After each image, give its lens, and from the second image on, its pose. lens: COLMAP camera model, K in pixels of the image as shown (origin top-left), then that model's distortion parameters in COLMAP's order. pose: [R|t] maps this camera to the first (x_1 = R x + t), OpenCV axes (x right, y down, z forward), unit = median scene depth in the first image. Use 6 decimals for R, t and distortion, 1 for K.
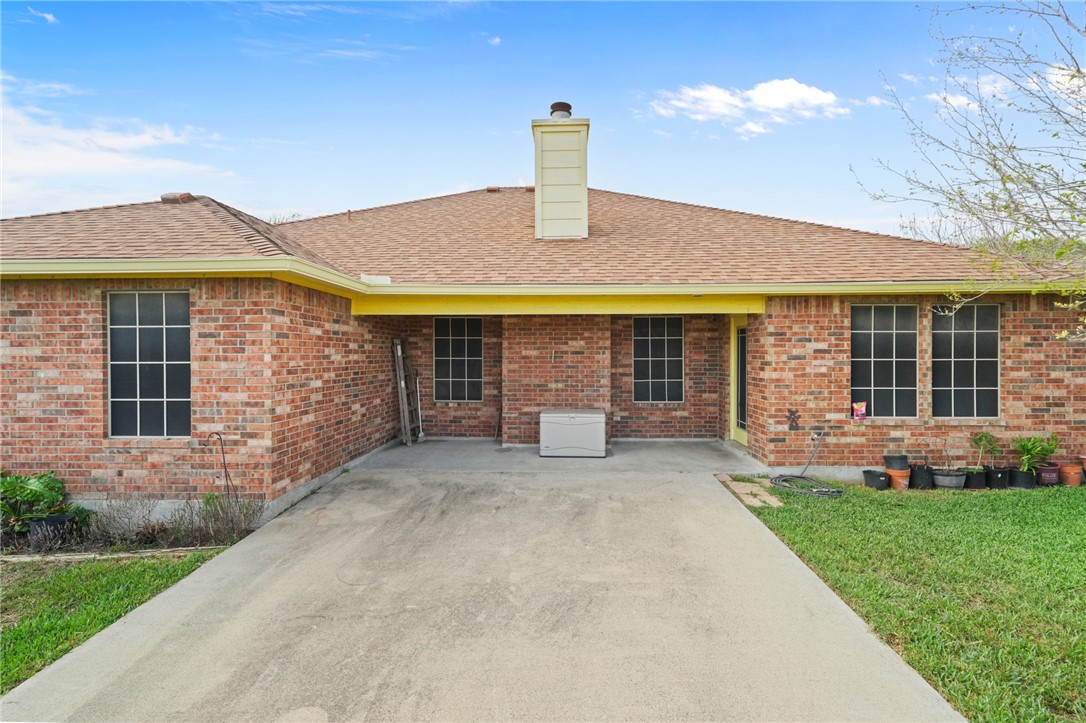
lens RADIAL K [[483.2, 0, 548.3], [0, 483.2, 351.9], [0, 0, 1]] dist [-0.001317, -0.000753]
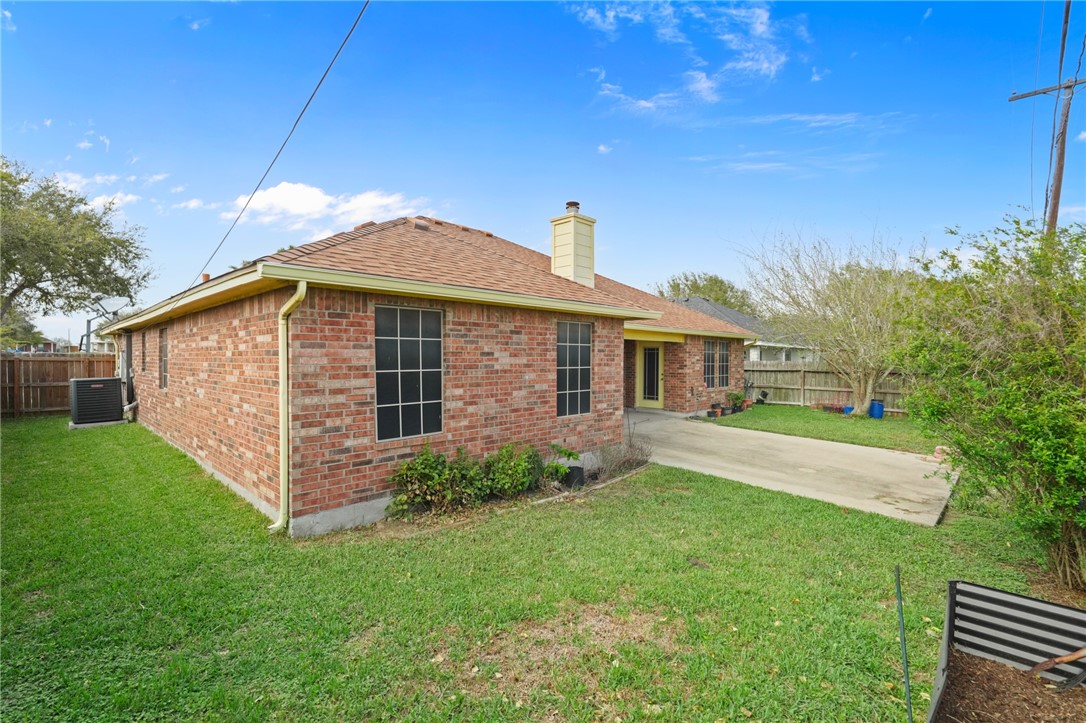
lens RADIAL K [[483.2, 0, 548.7], [0, 483.2, 368.0], [0, 0, 1]] dist [-0.001317, -0.000753]
pose [[0.673457, -0.012054, 0.739128, -1.562761], [0.001405, 0.999886, 0.015026, 0.000045], [-0.739225, -0.009081, 0.673397, 0.008046]]
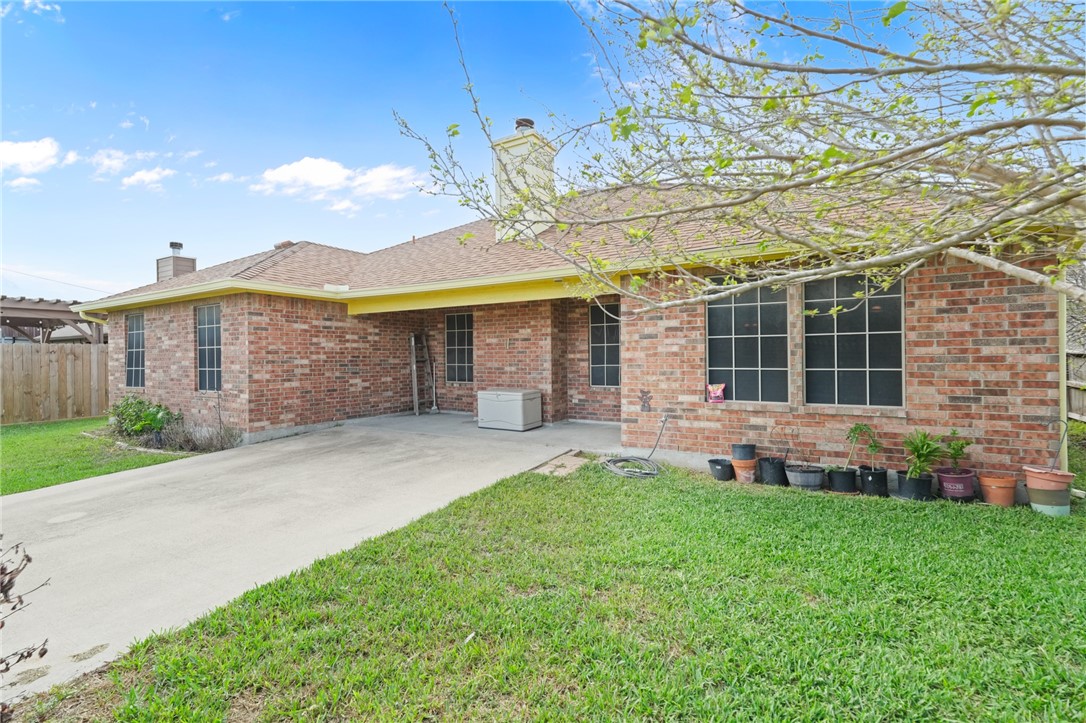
lens RADIAL K [[483.2, 0, 569.3], [0, 483.2, 350.8], [0, 0, 1]] dist [-0.001317, -0.000753]
pose [[0.883768, -0.012874, -0.467748, 0.832825], [0.010111, 0.999913, -0.008418, 0.047374], [0.467816, 0.002710, 0.883822, 0.069437]]
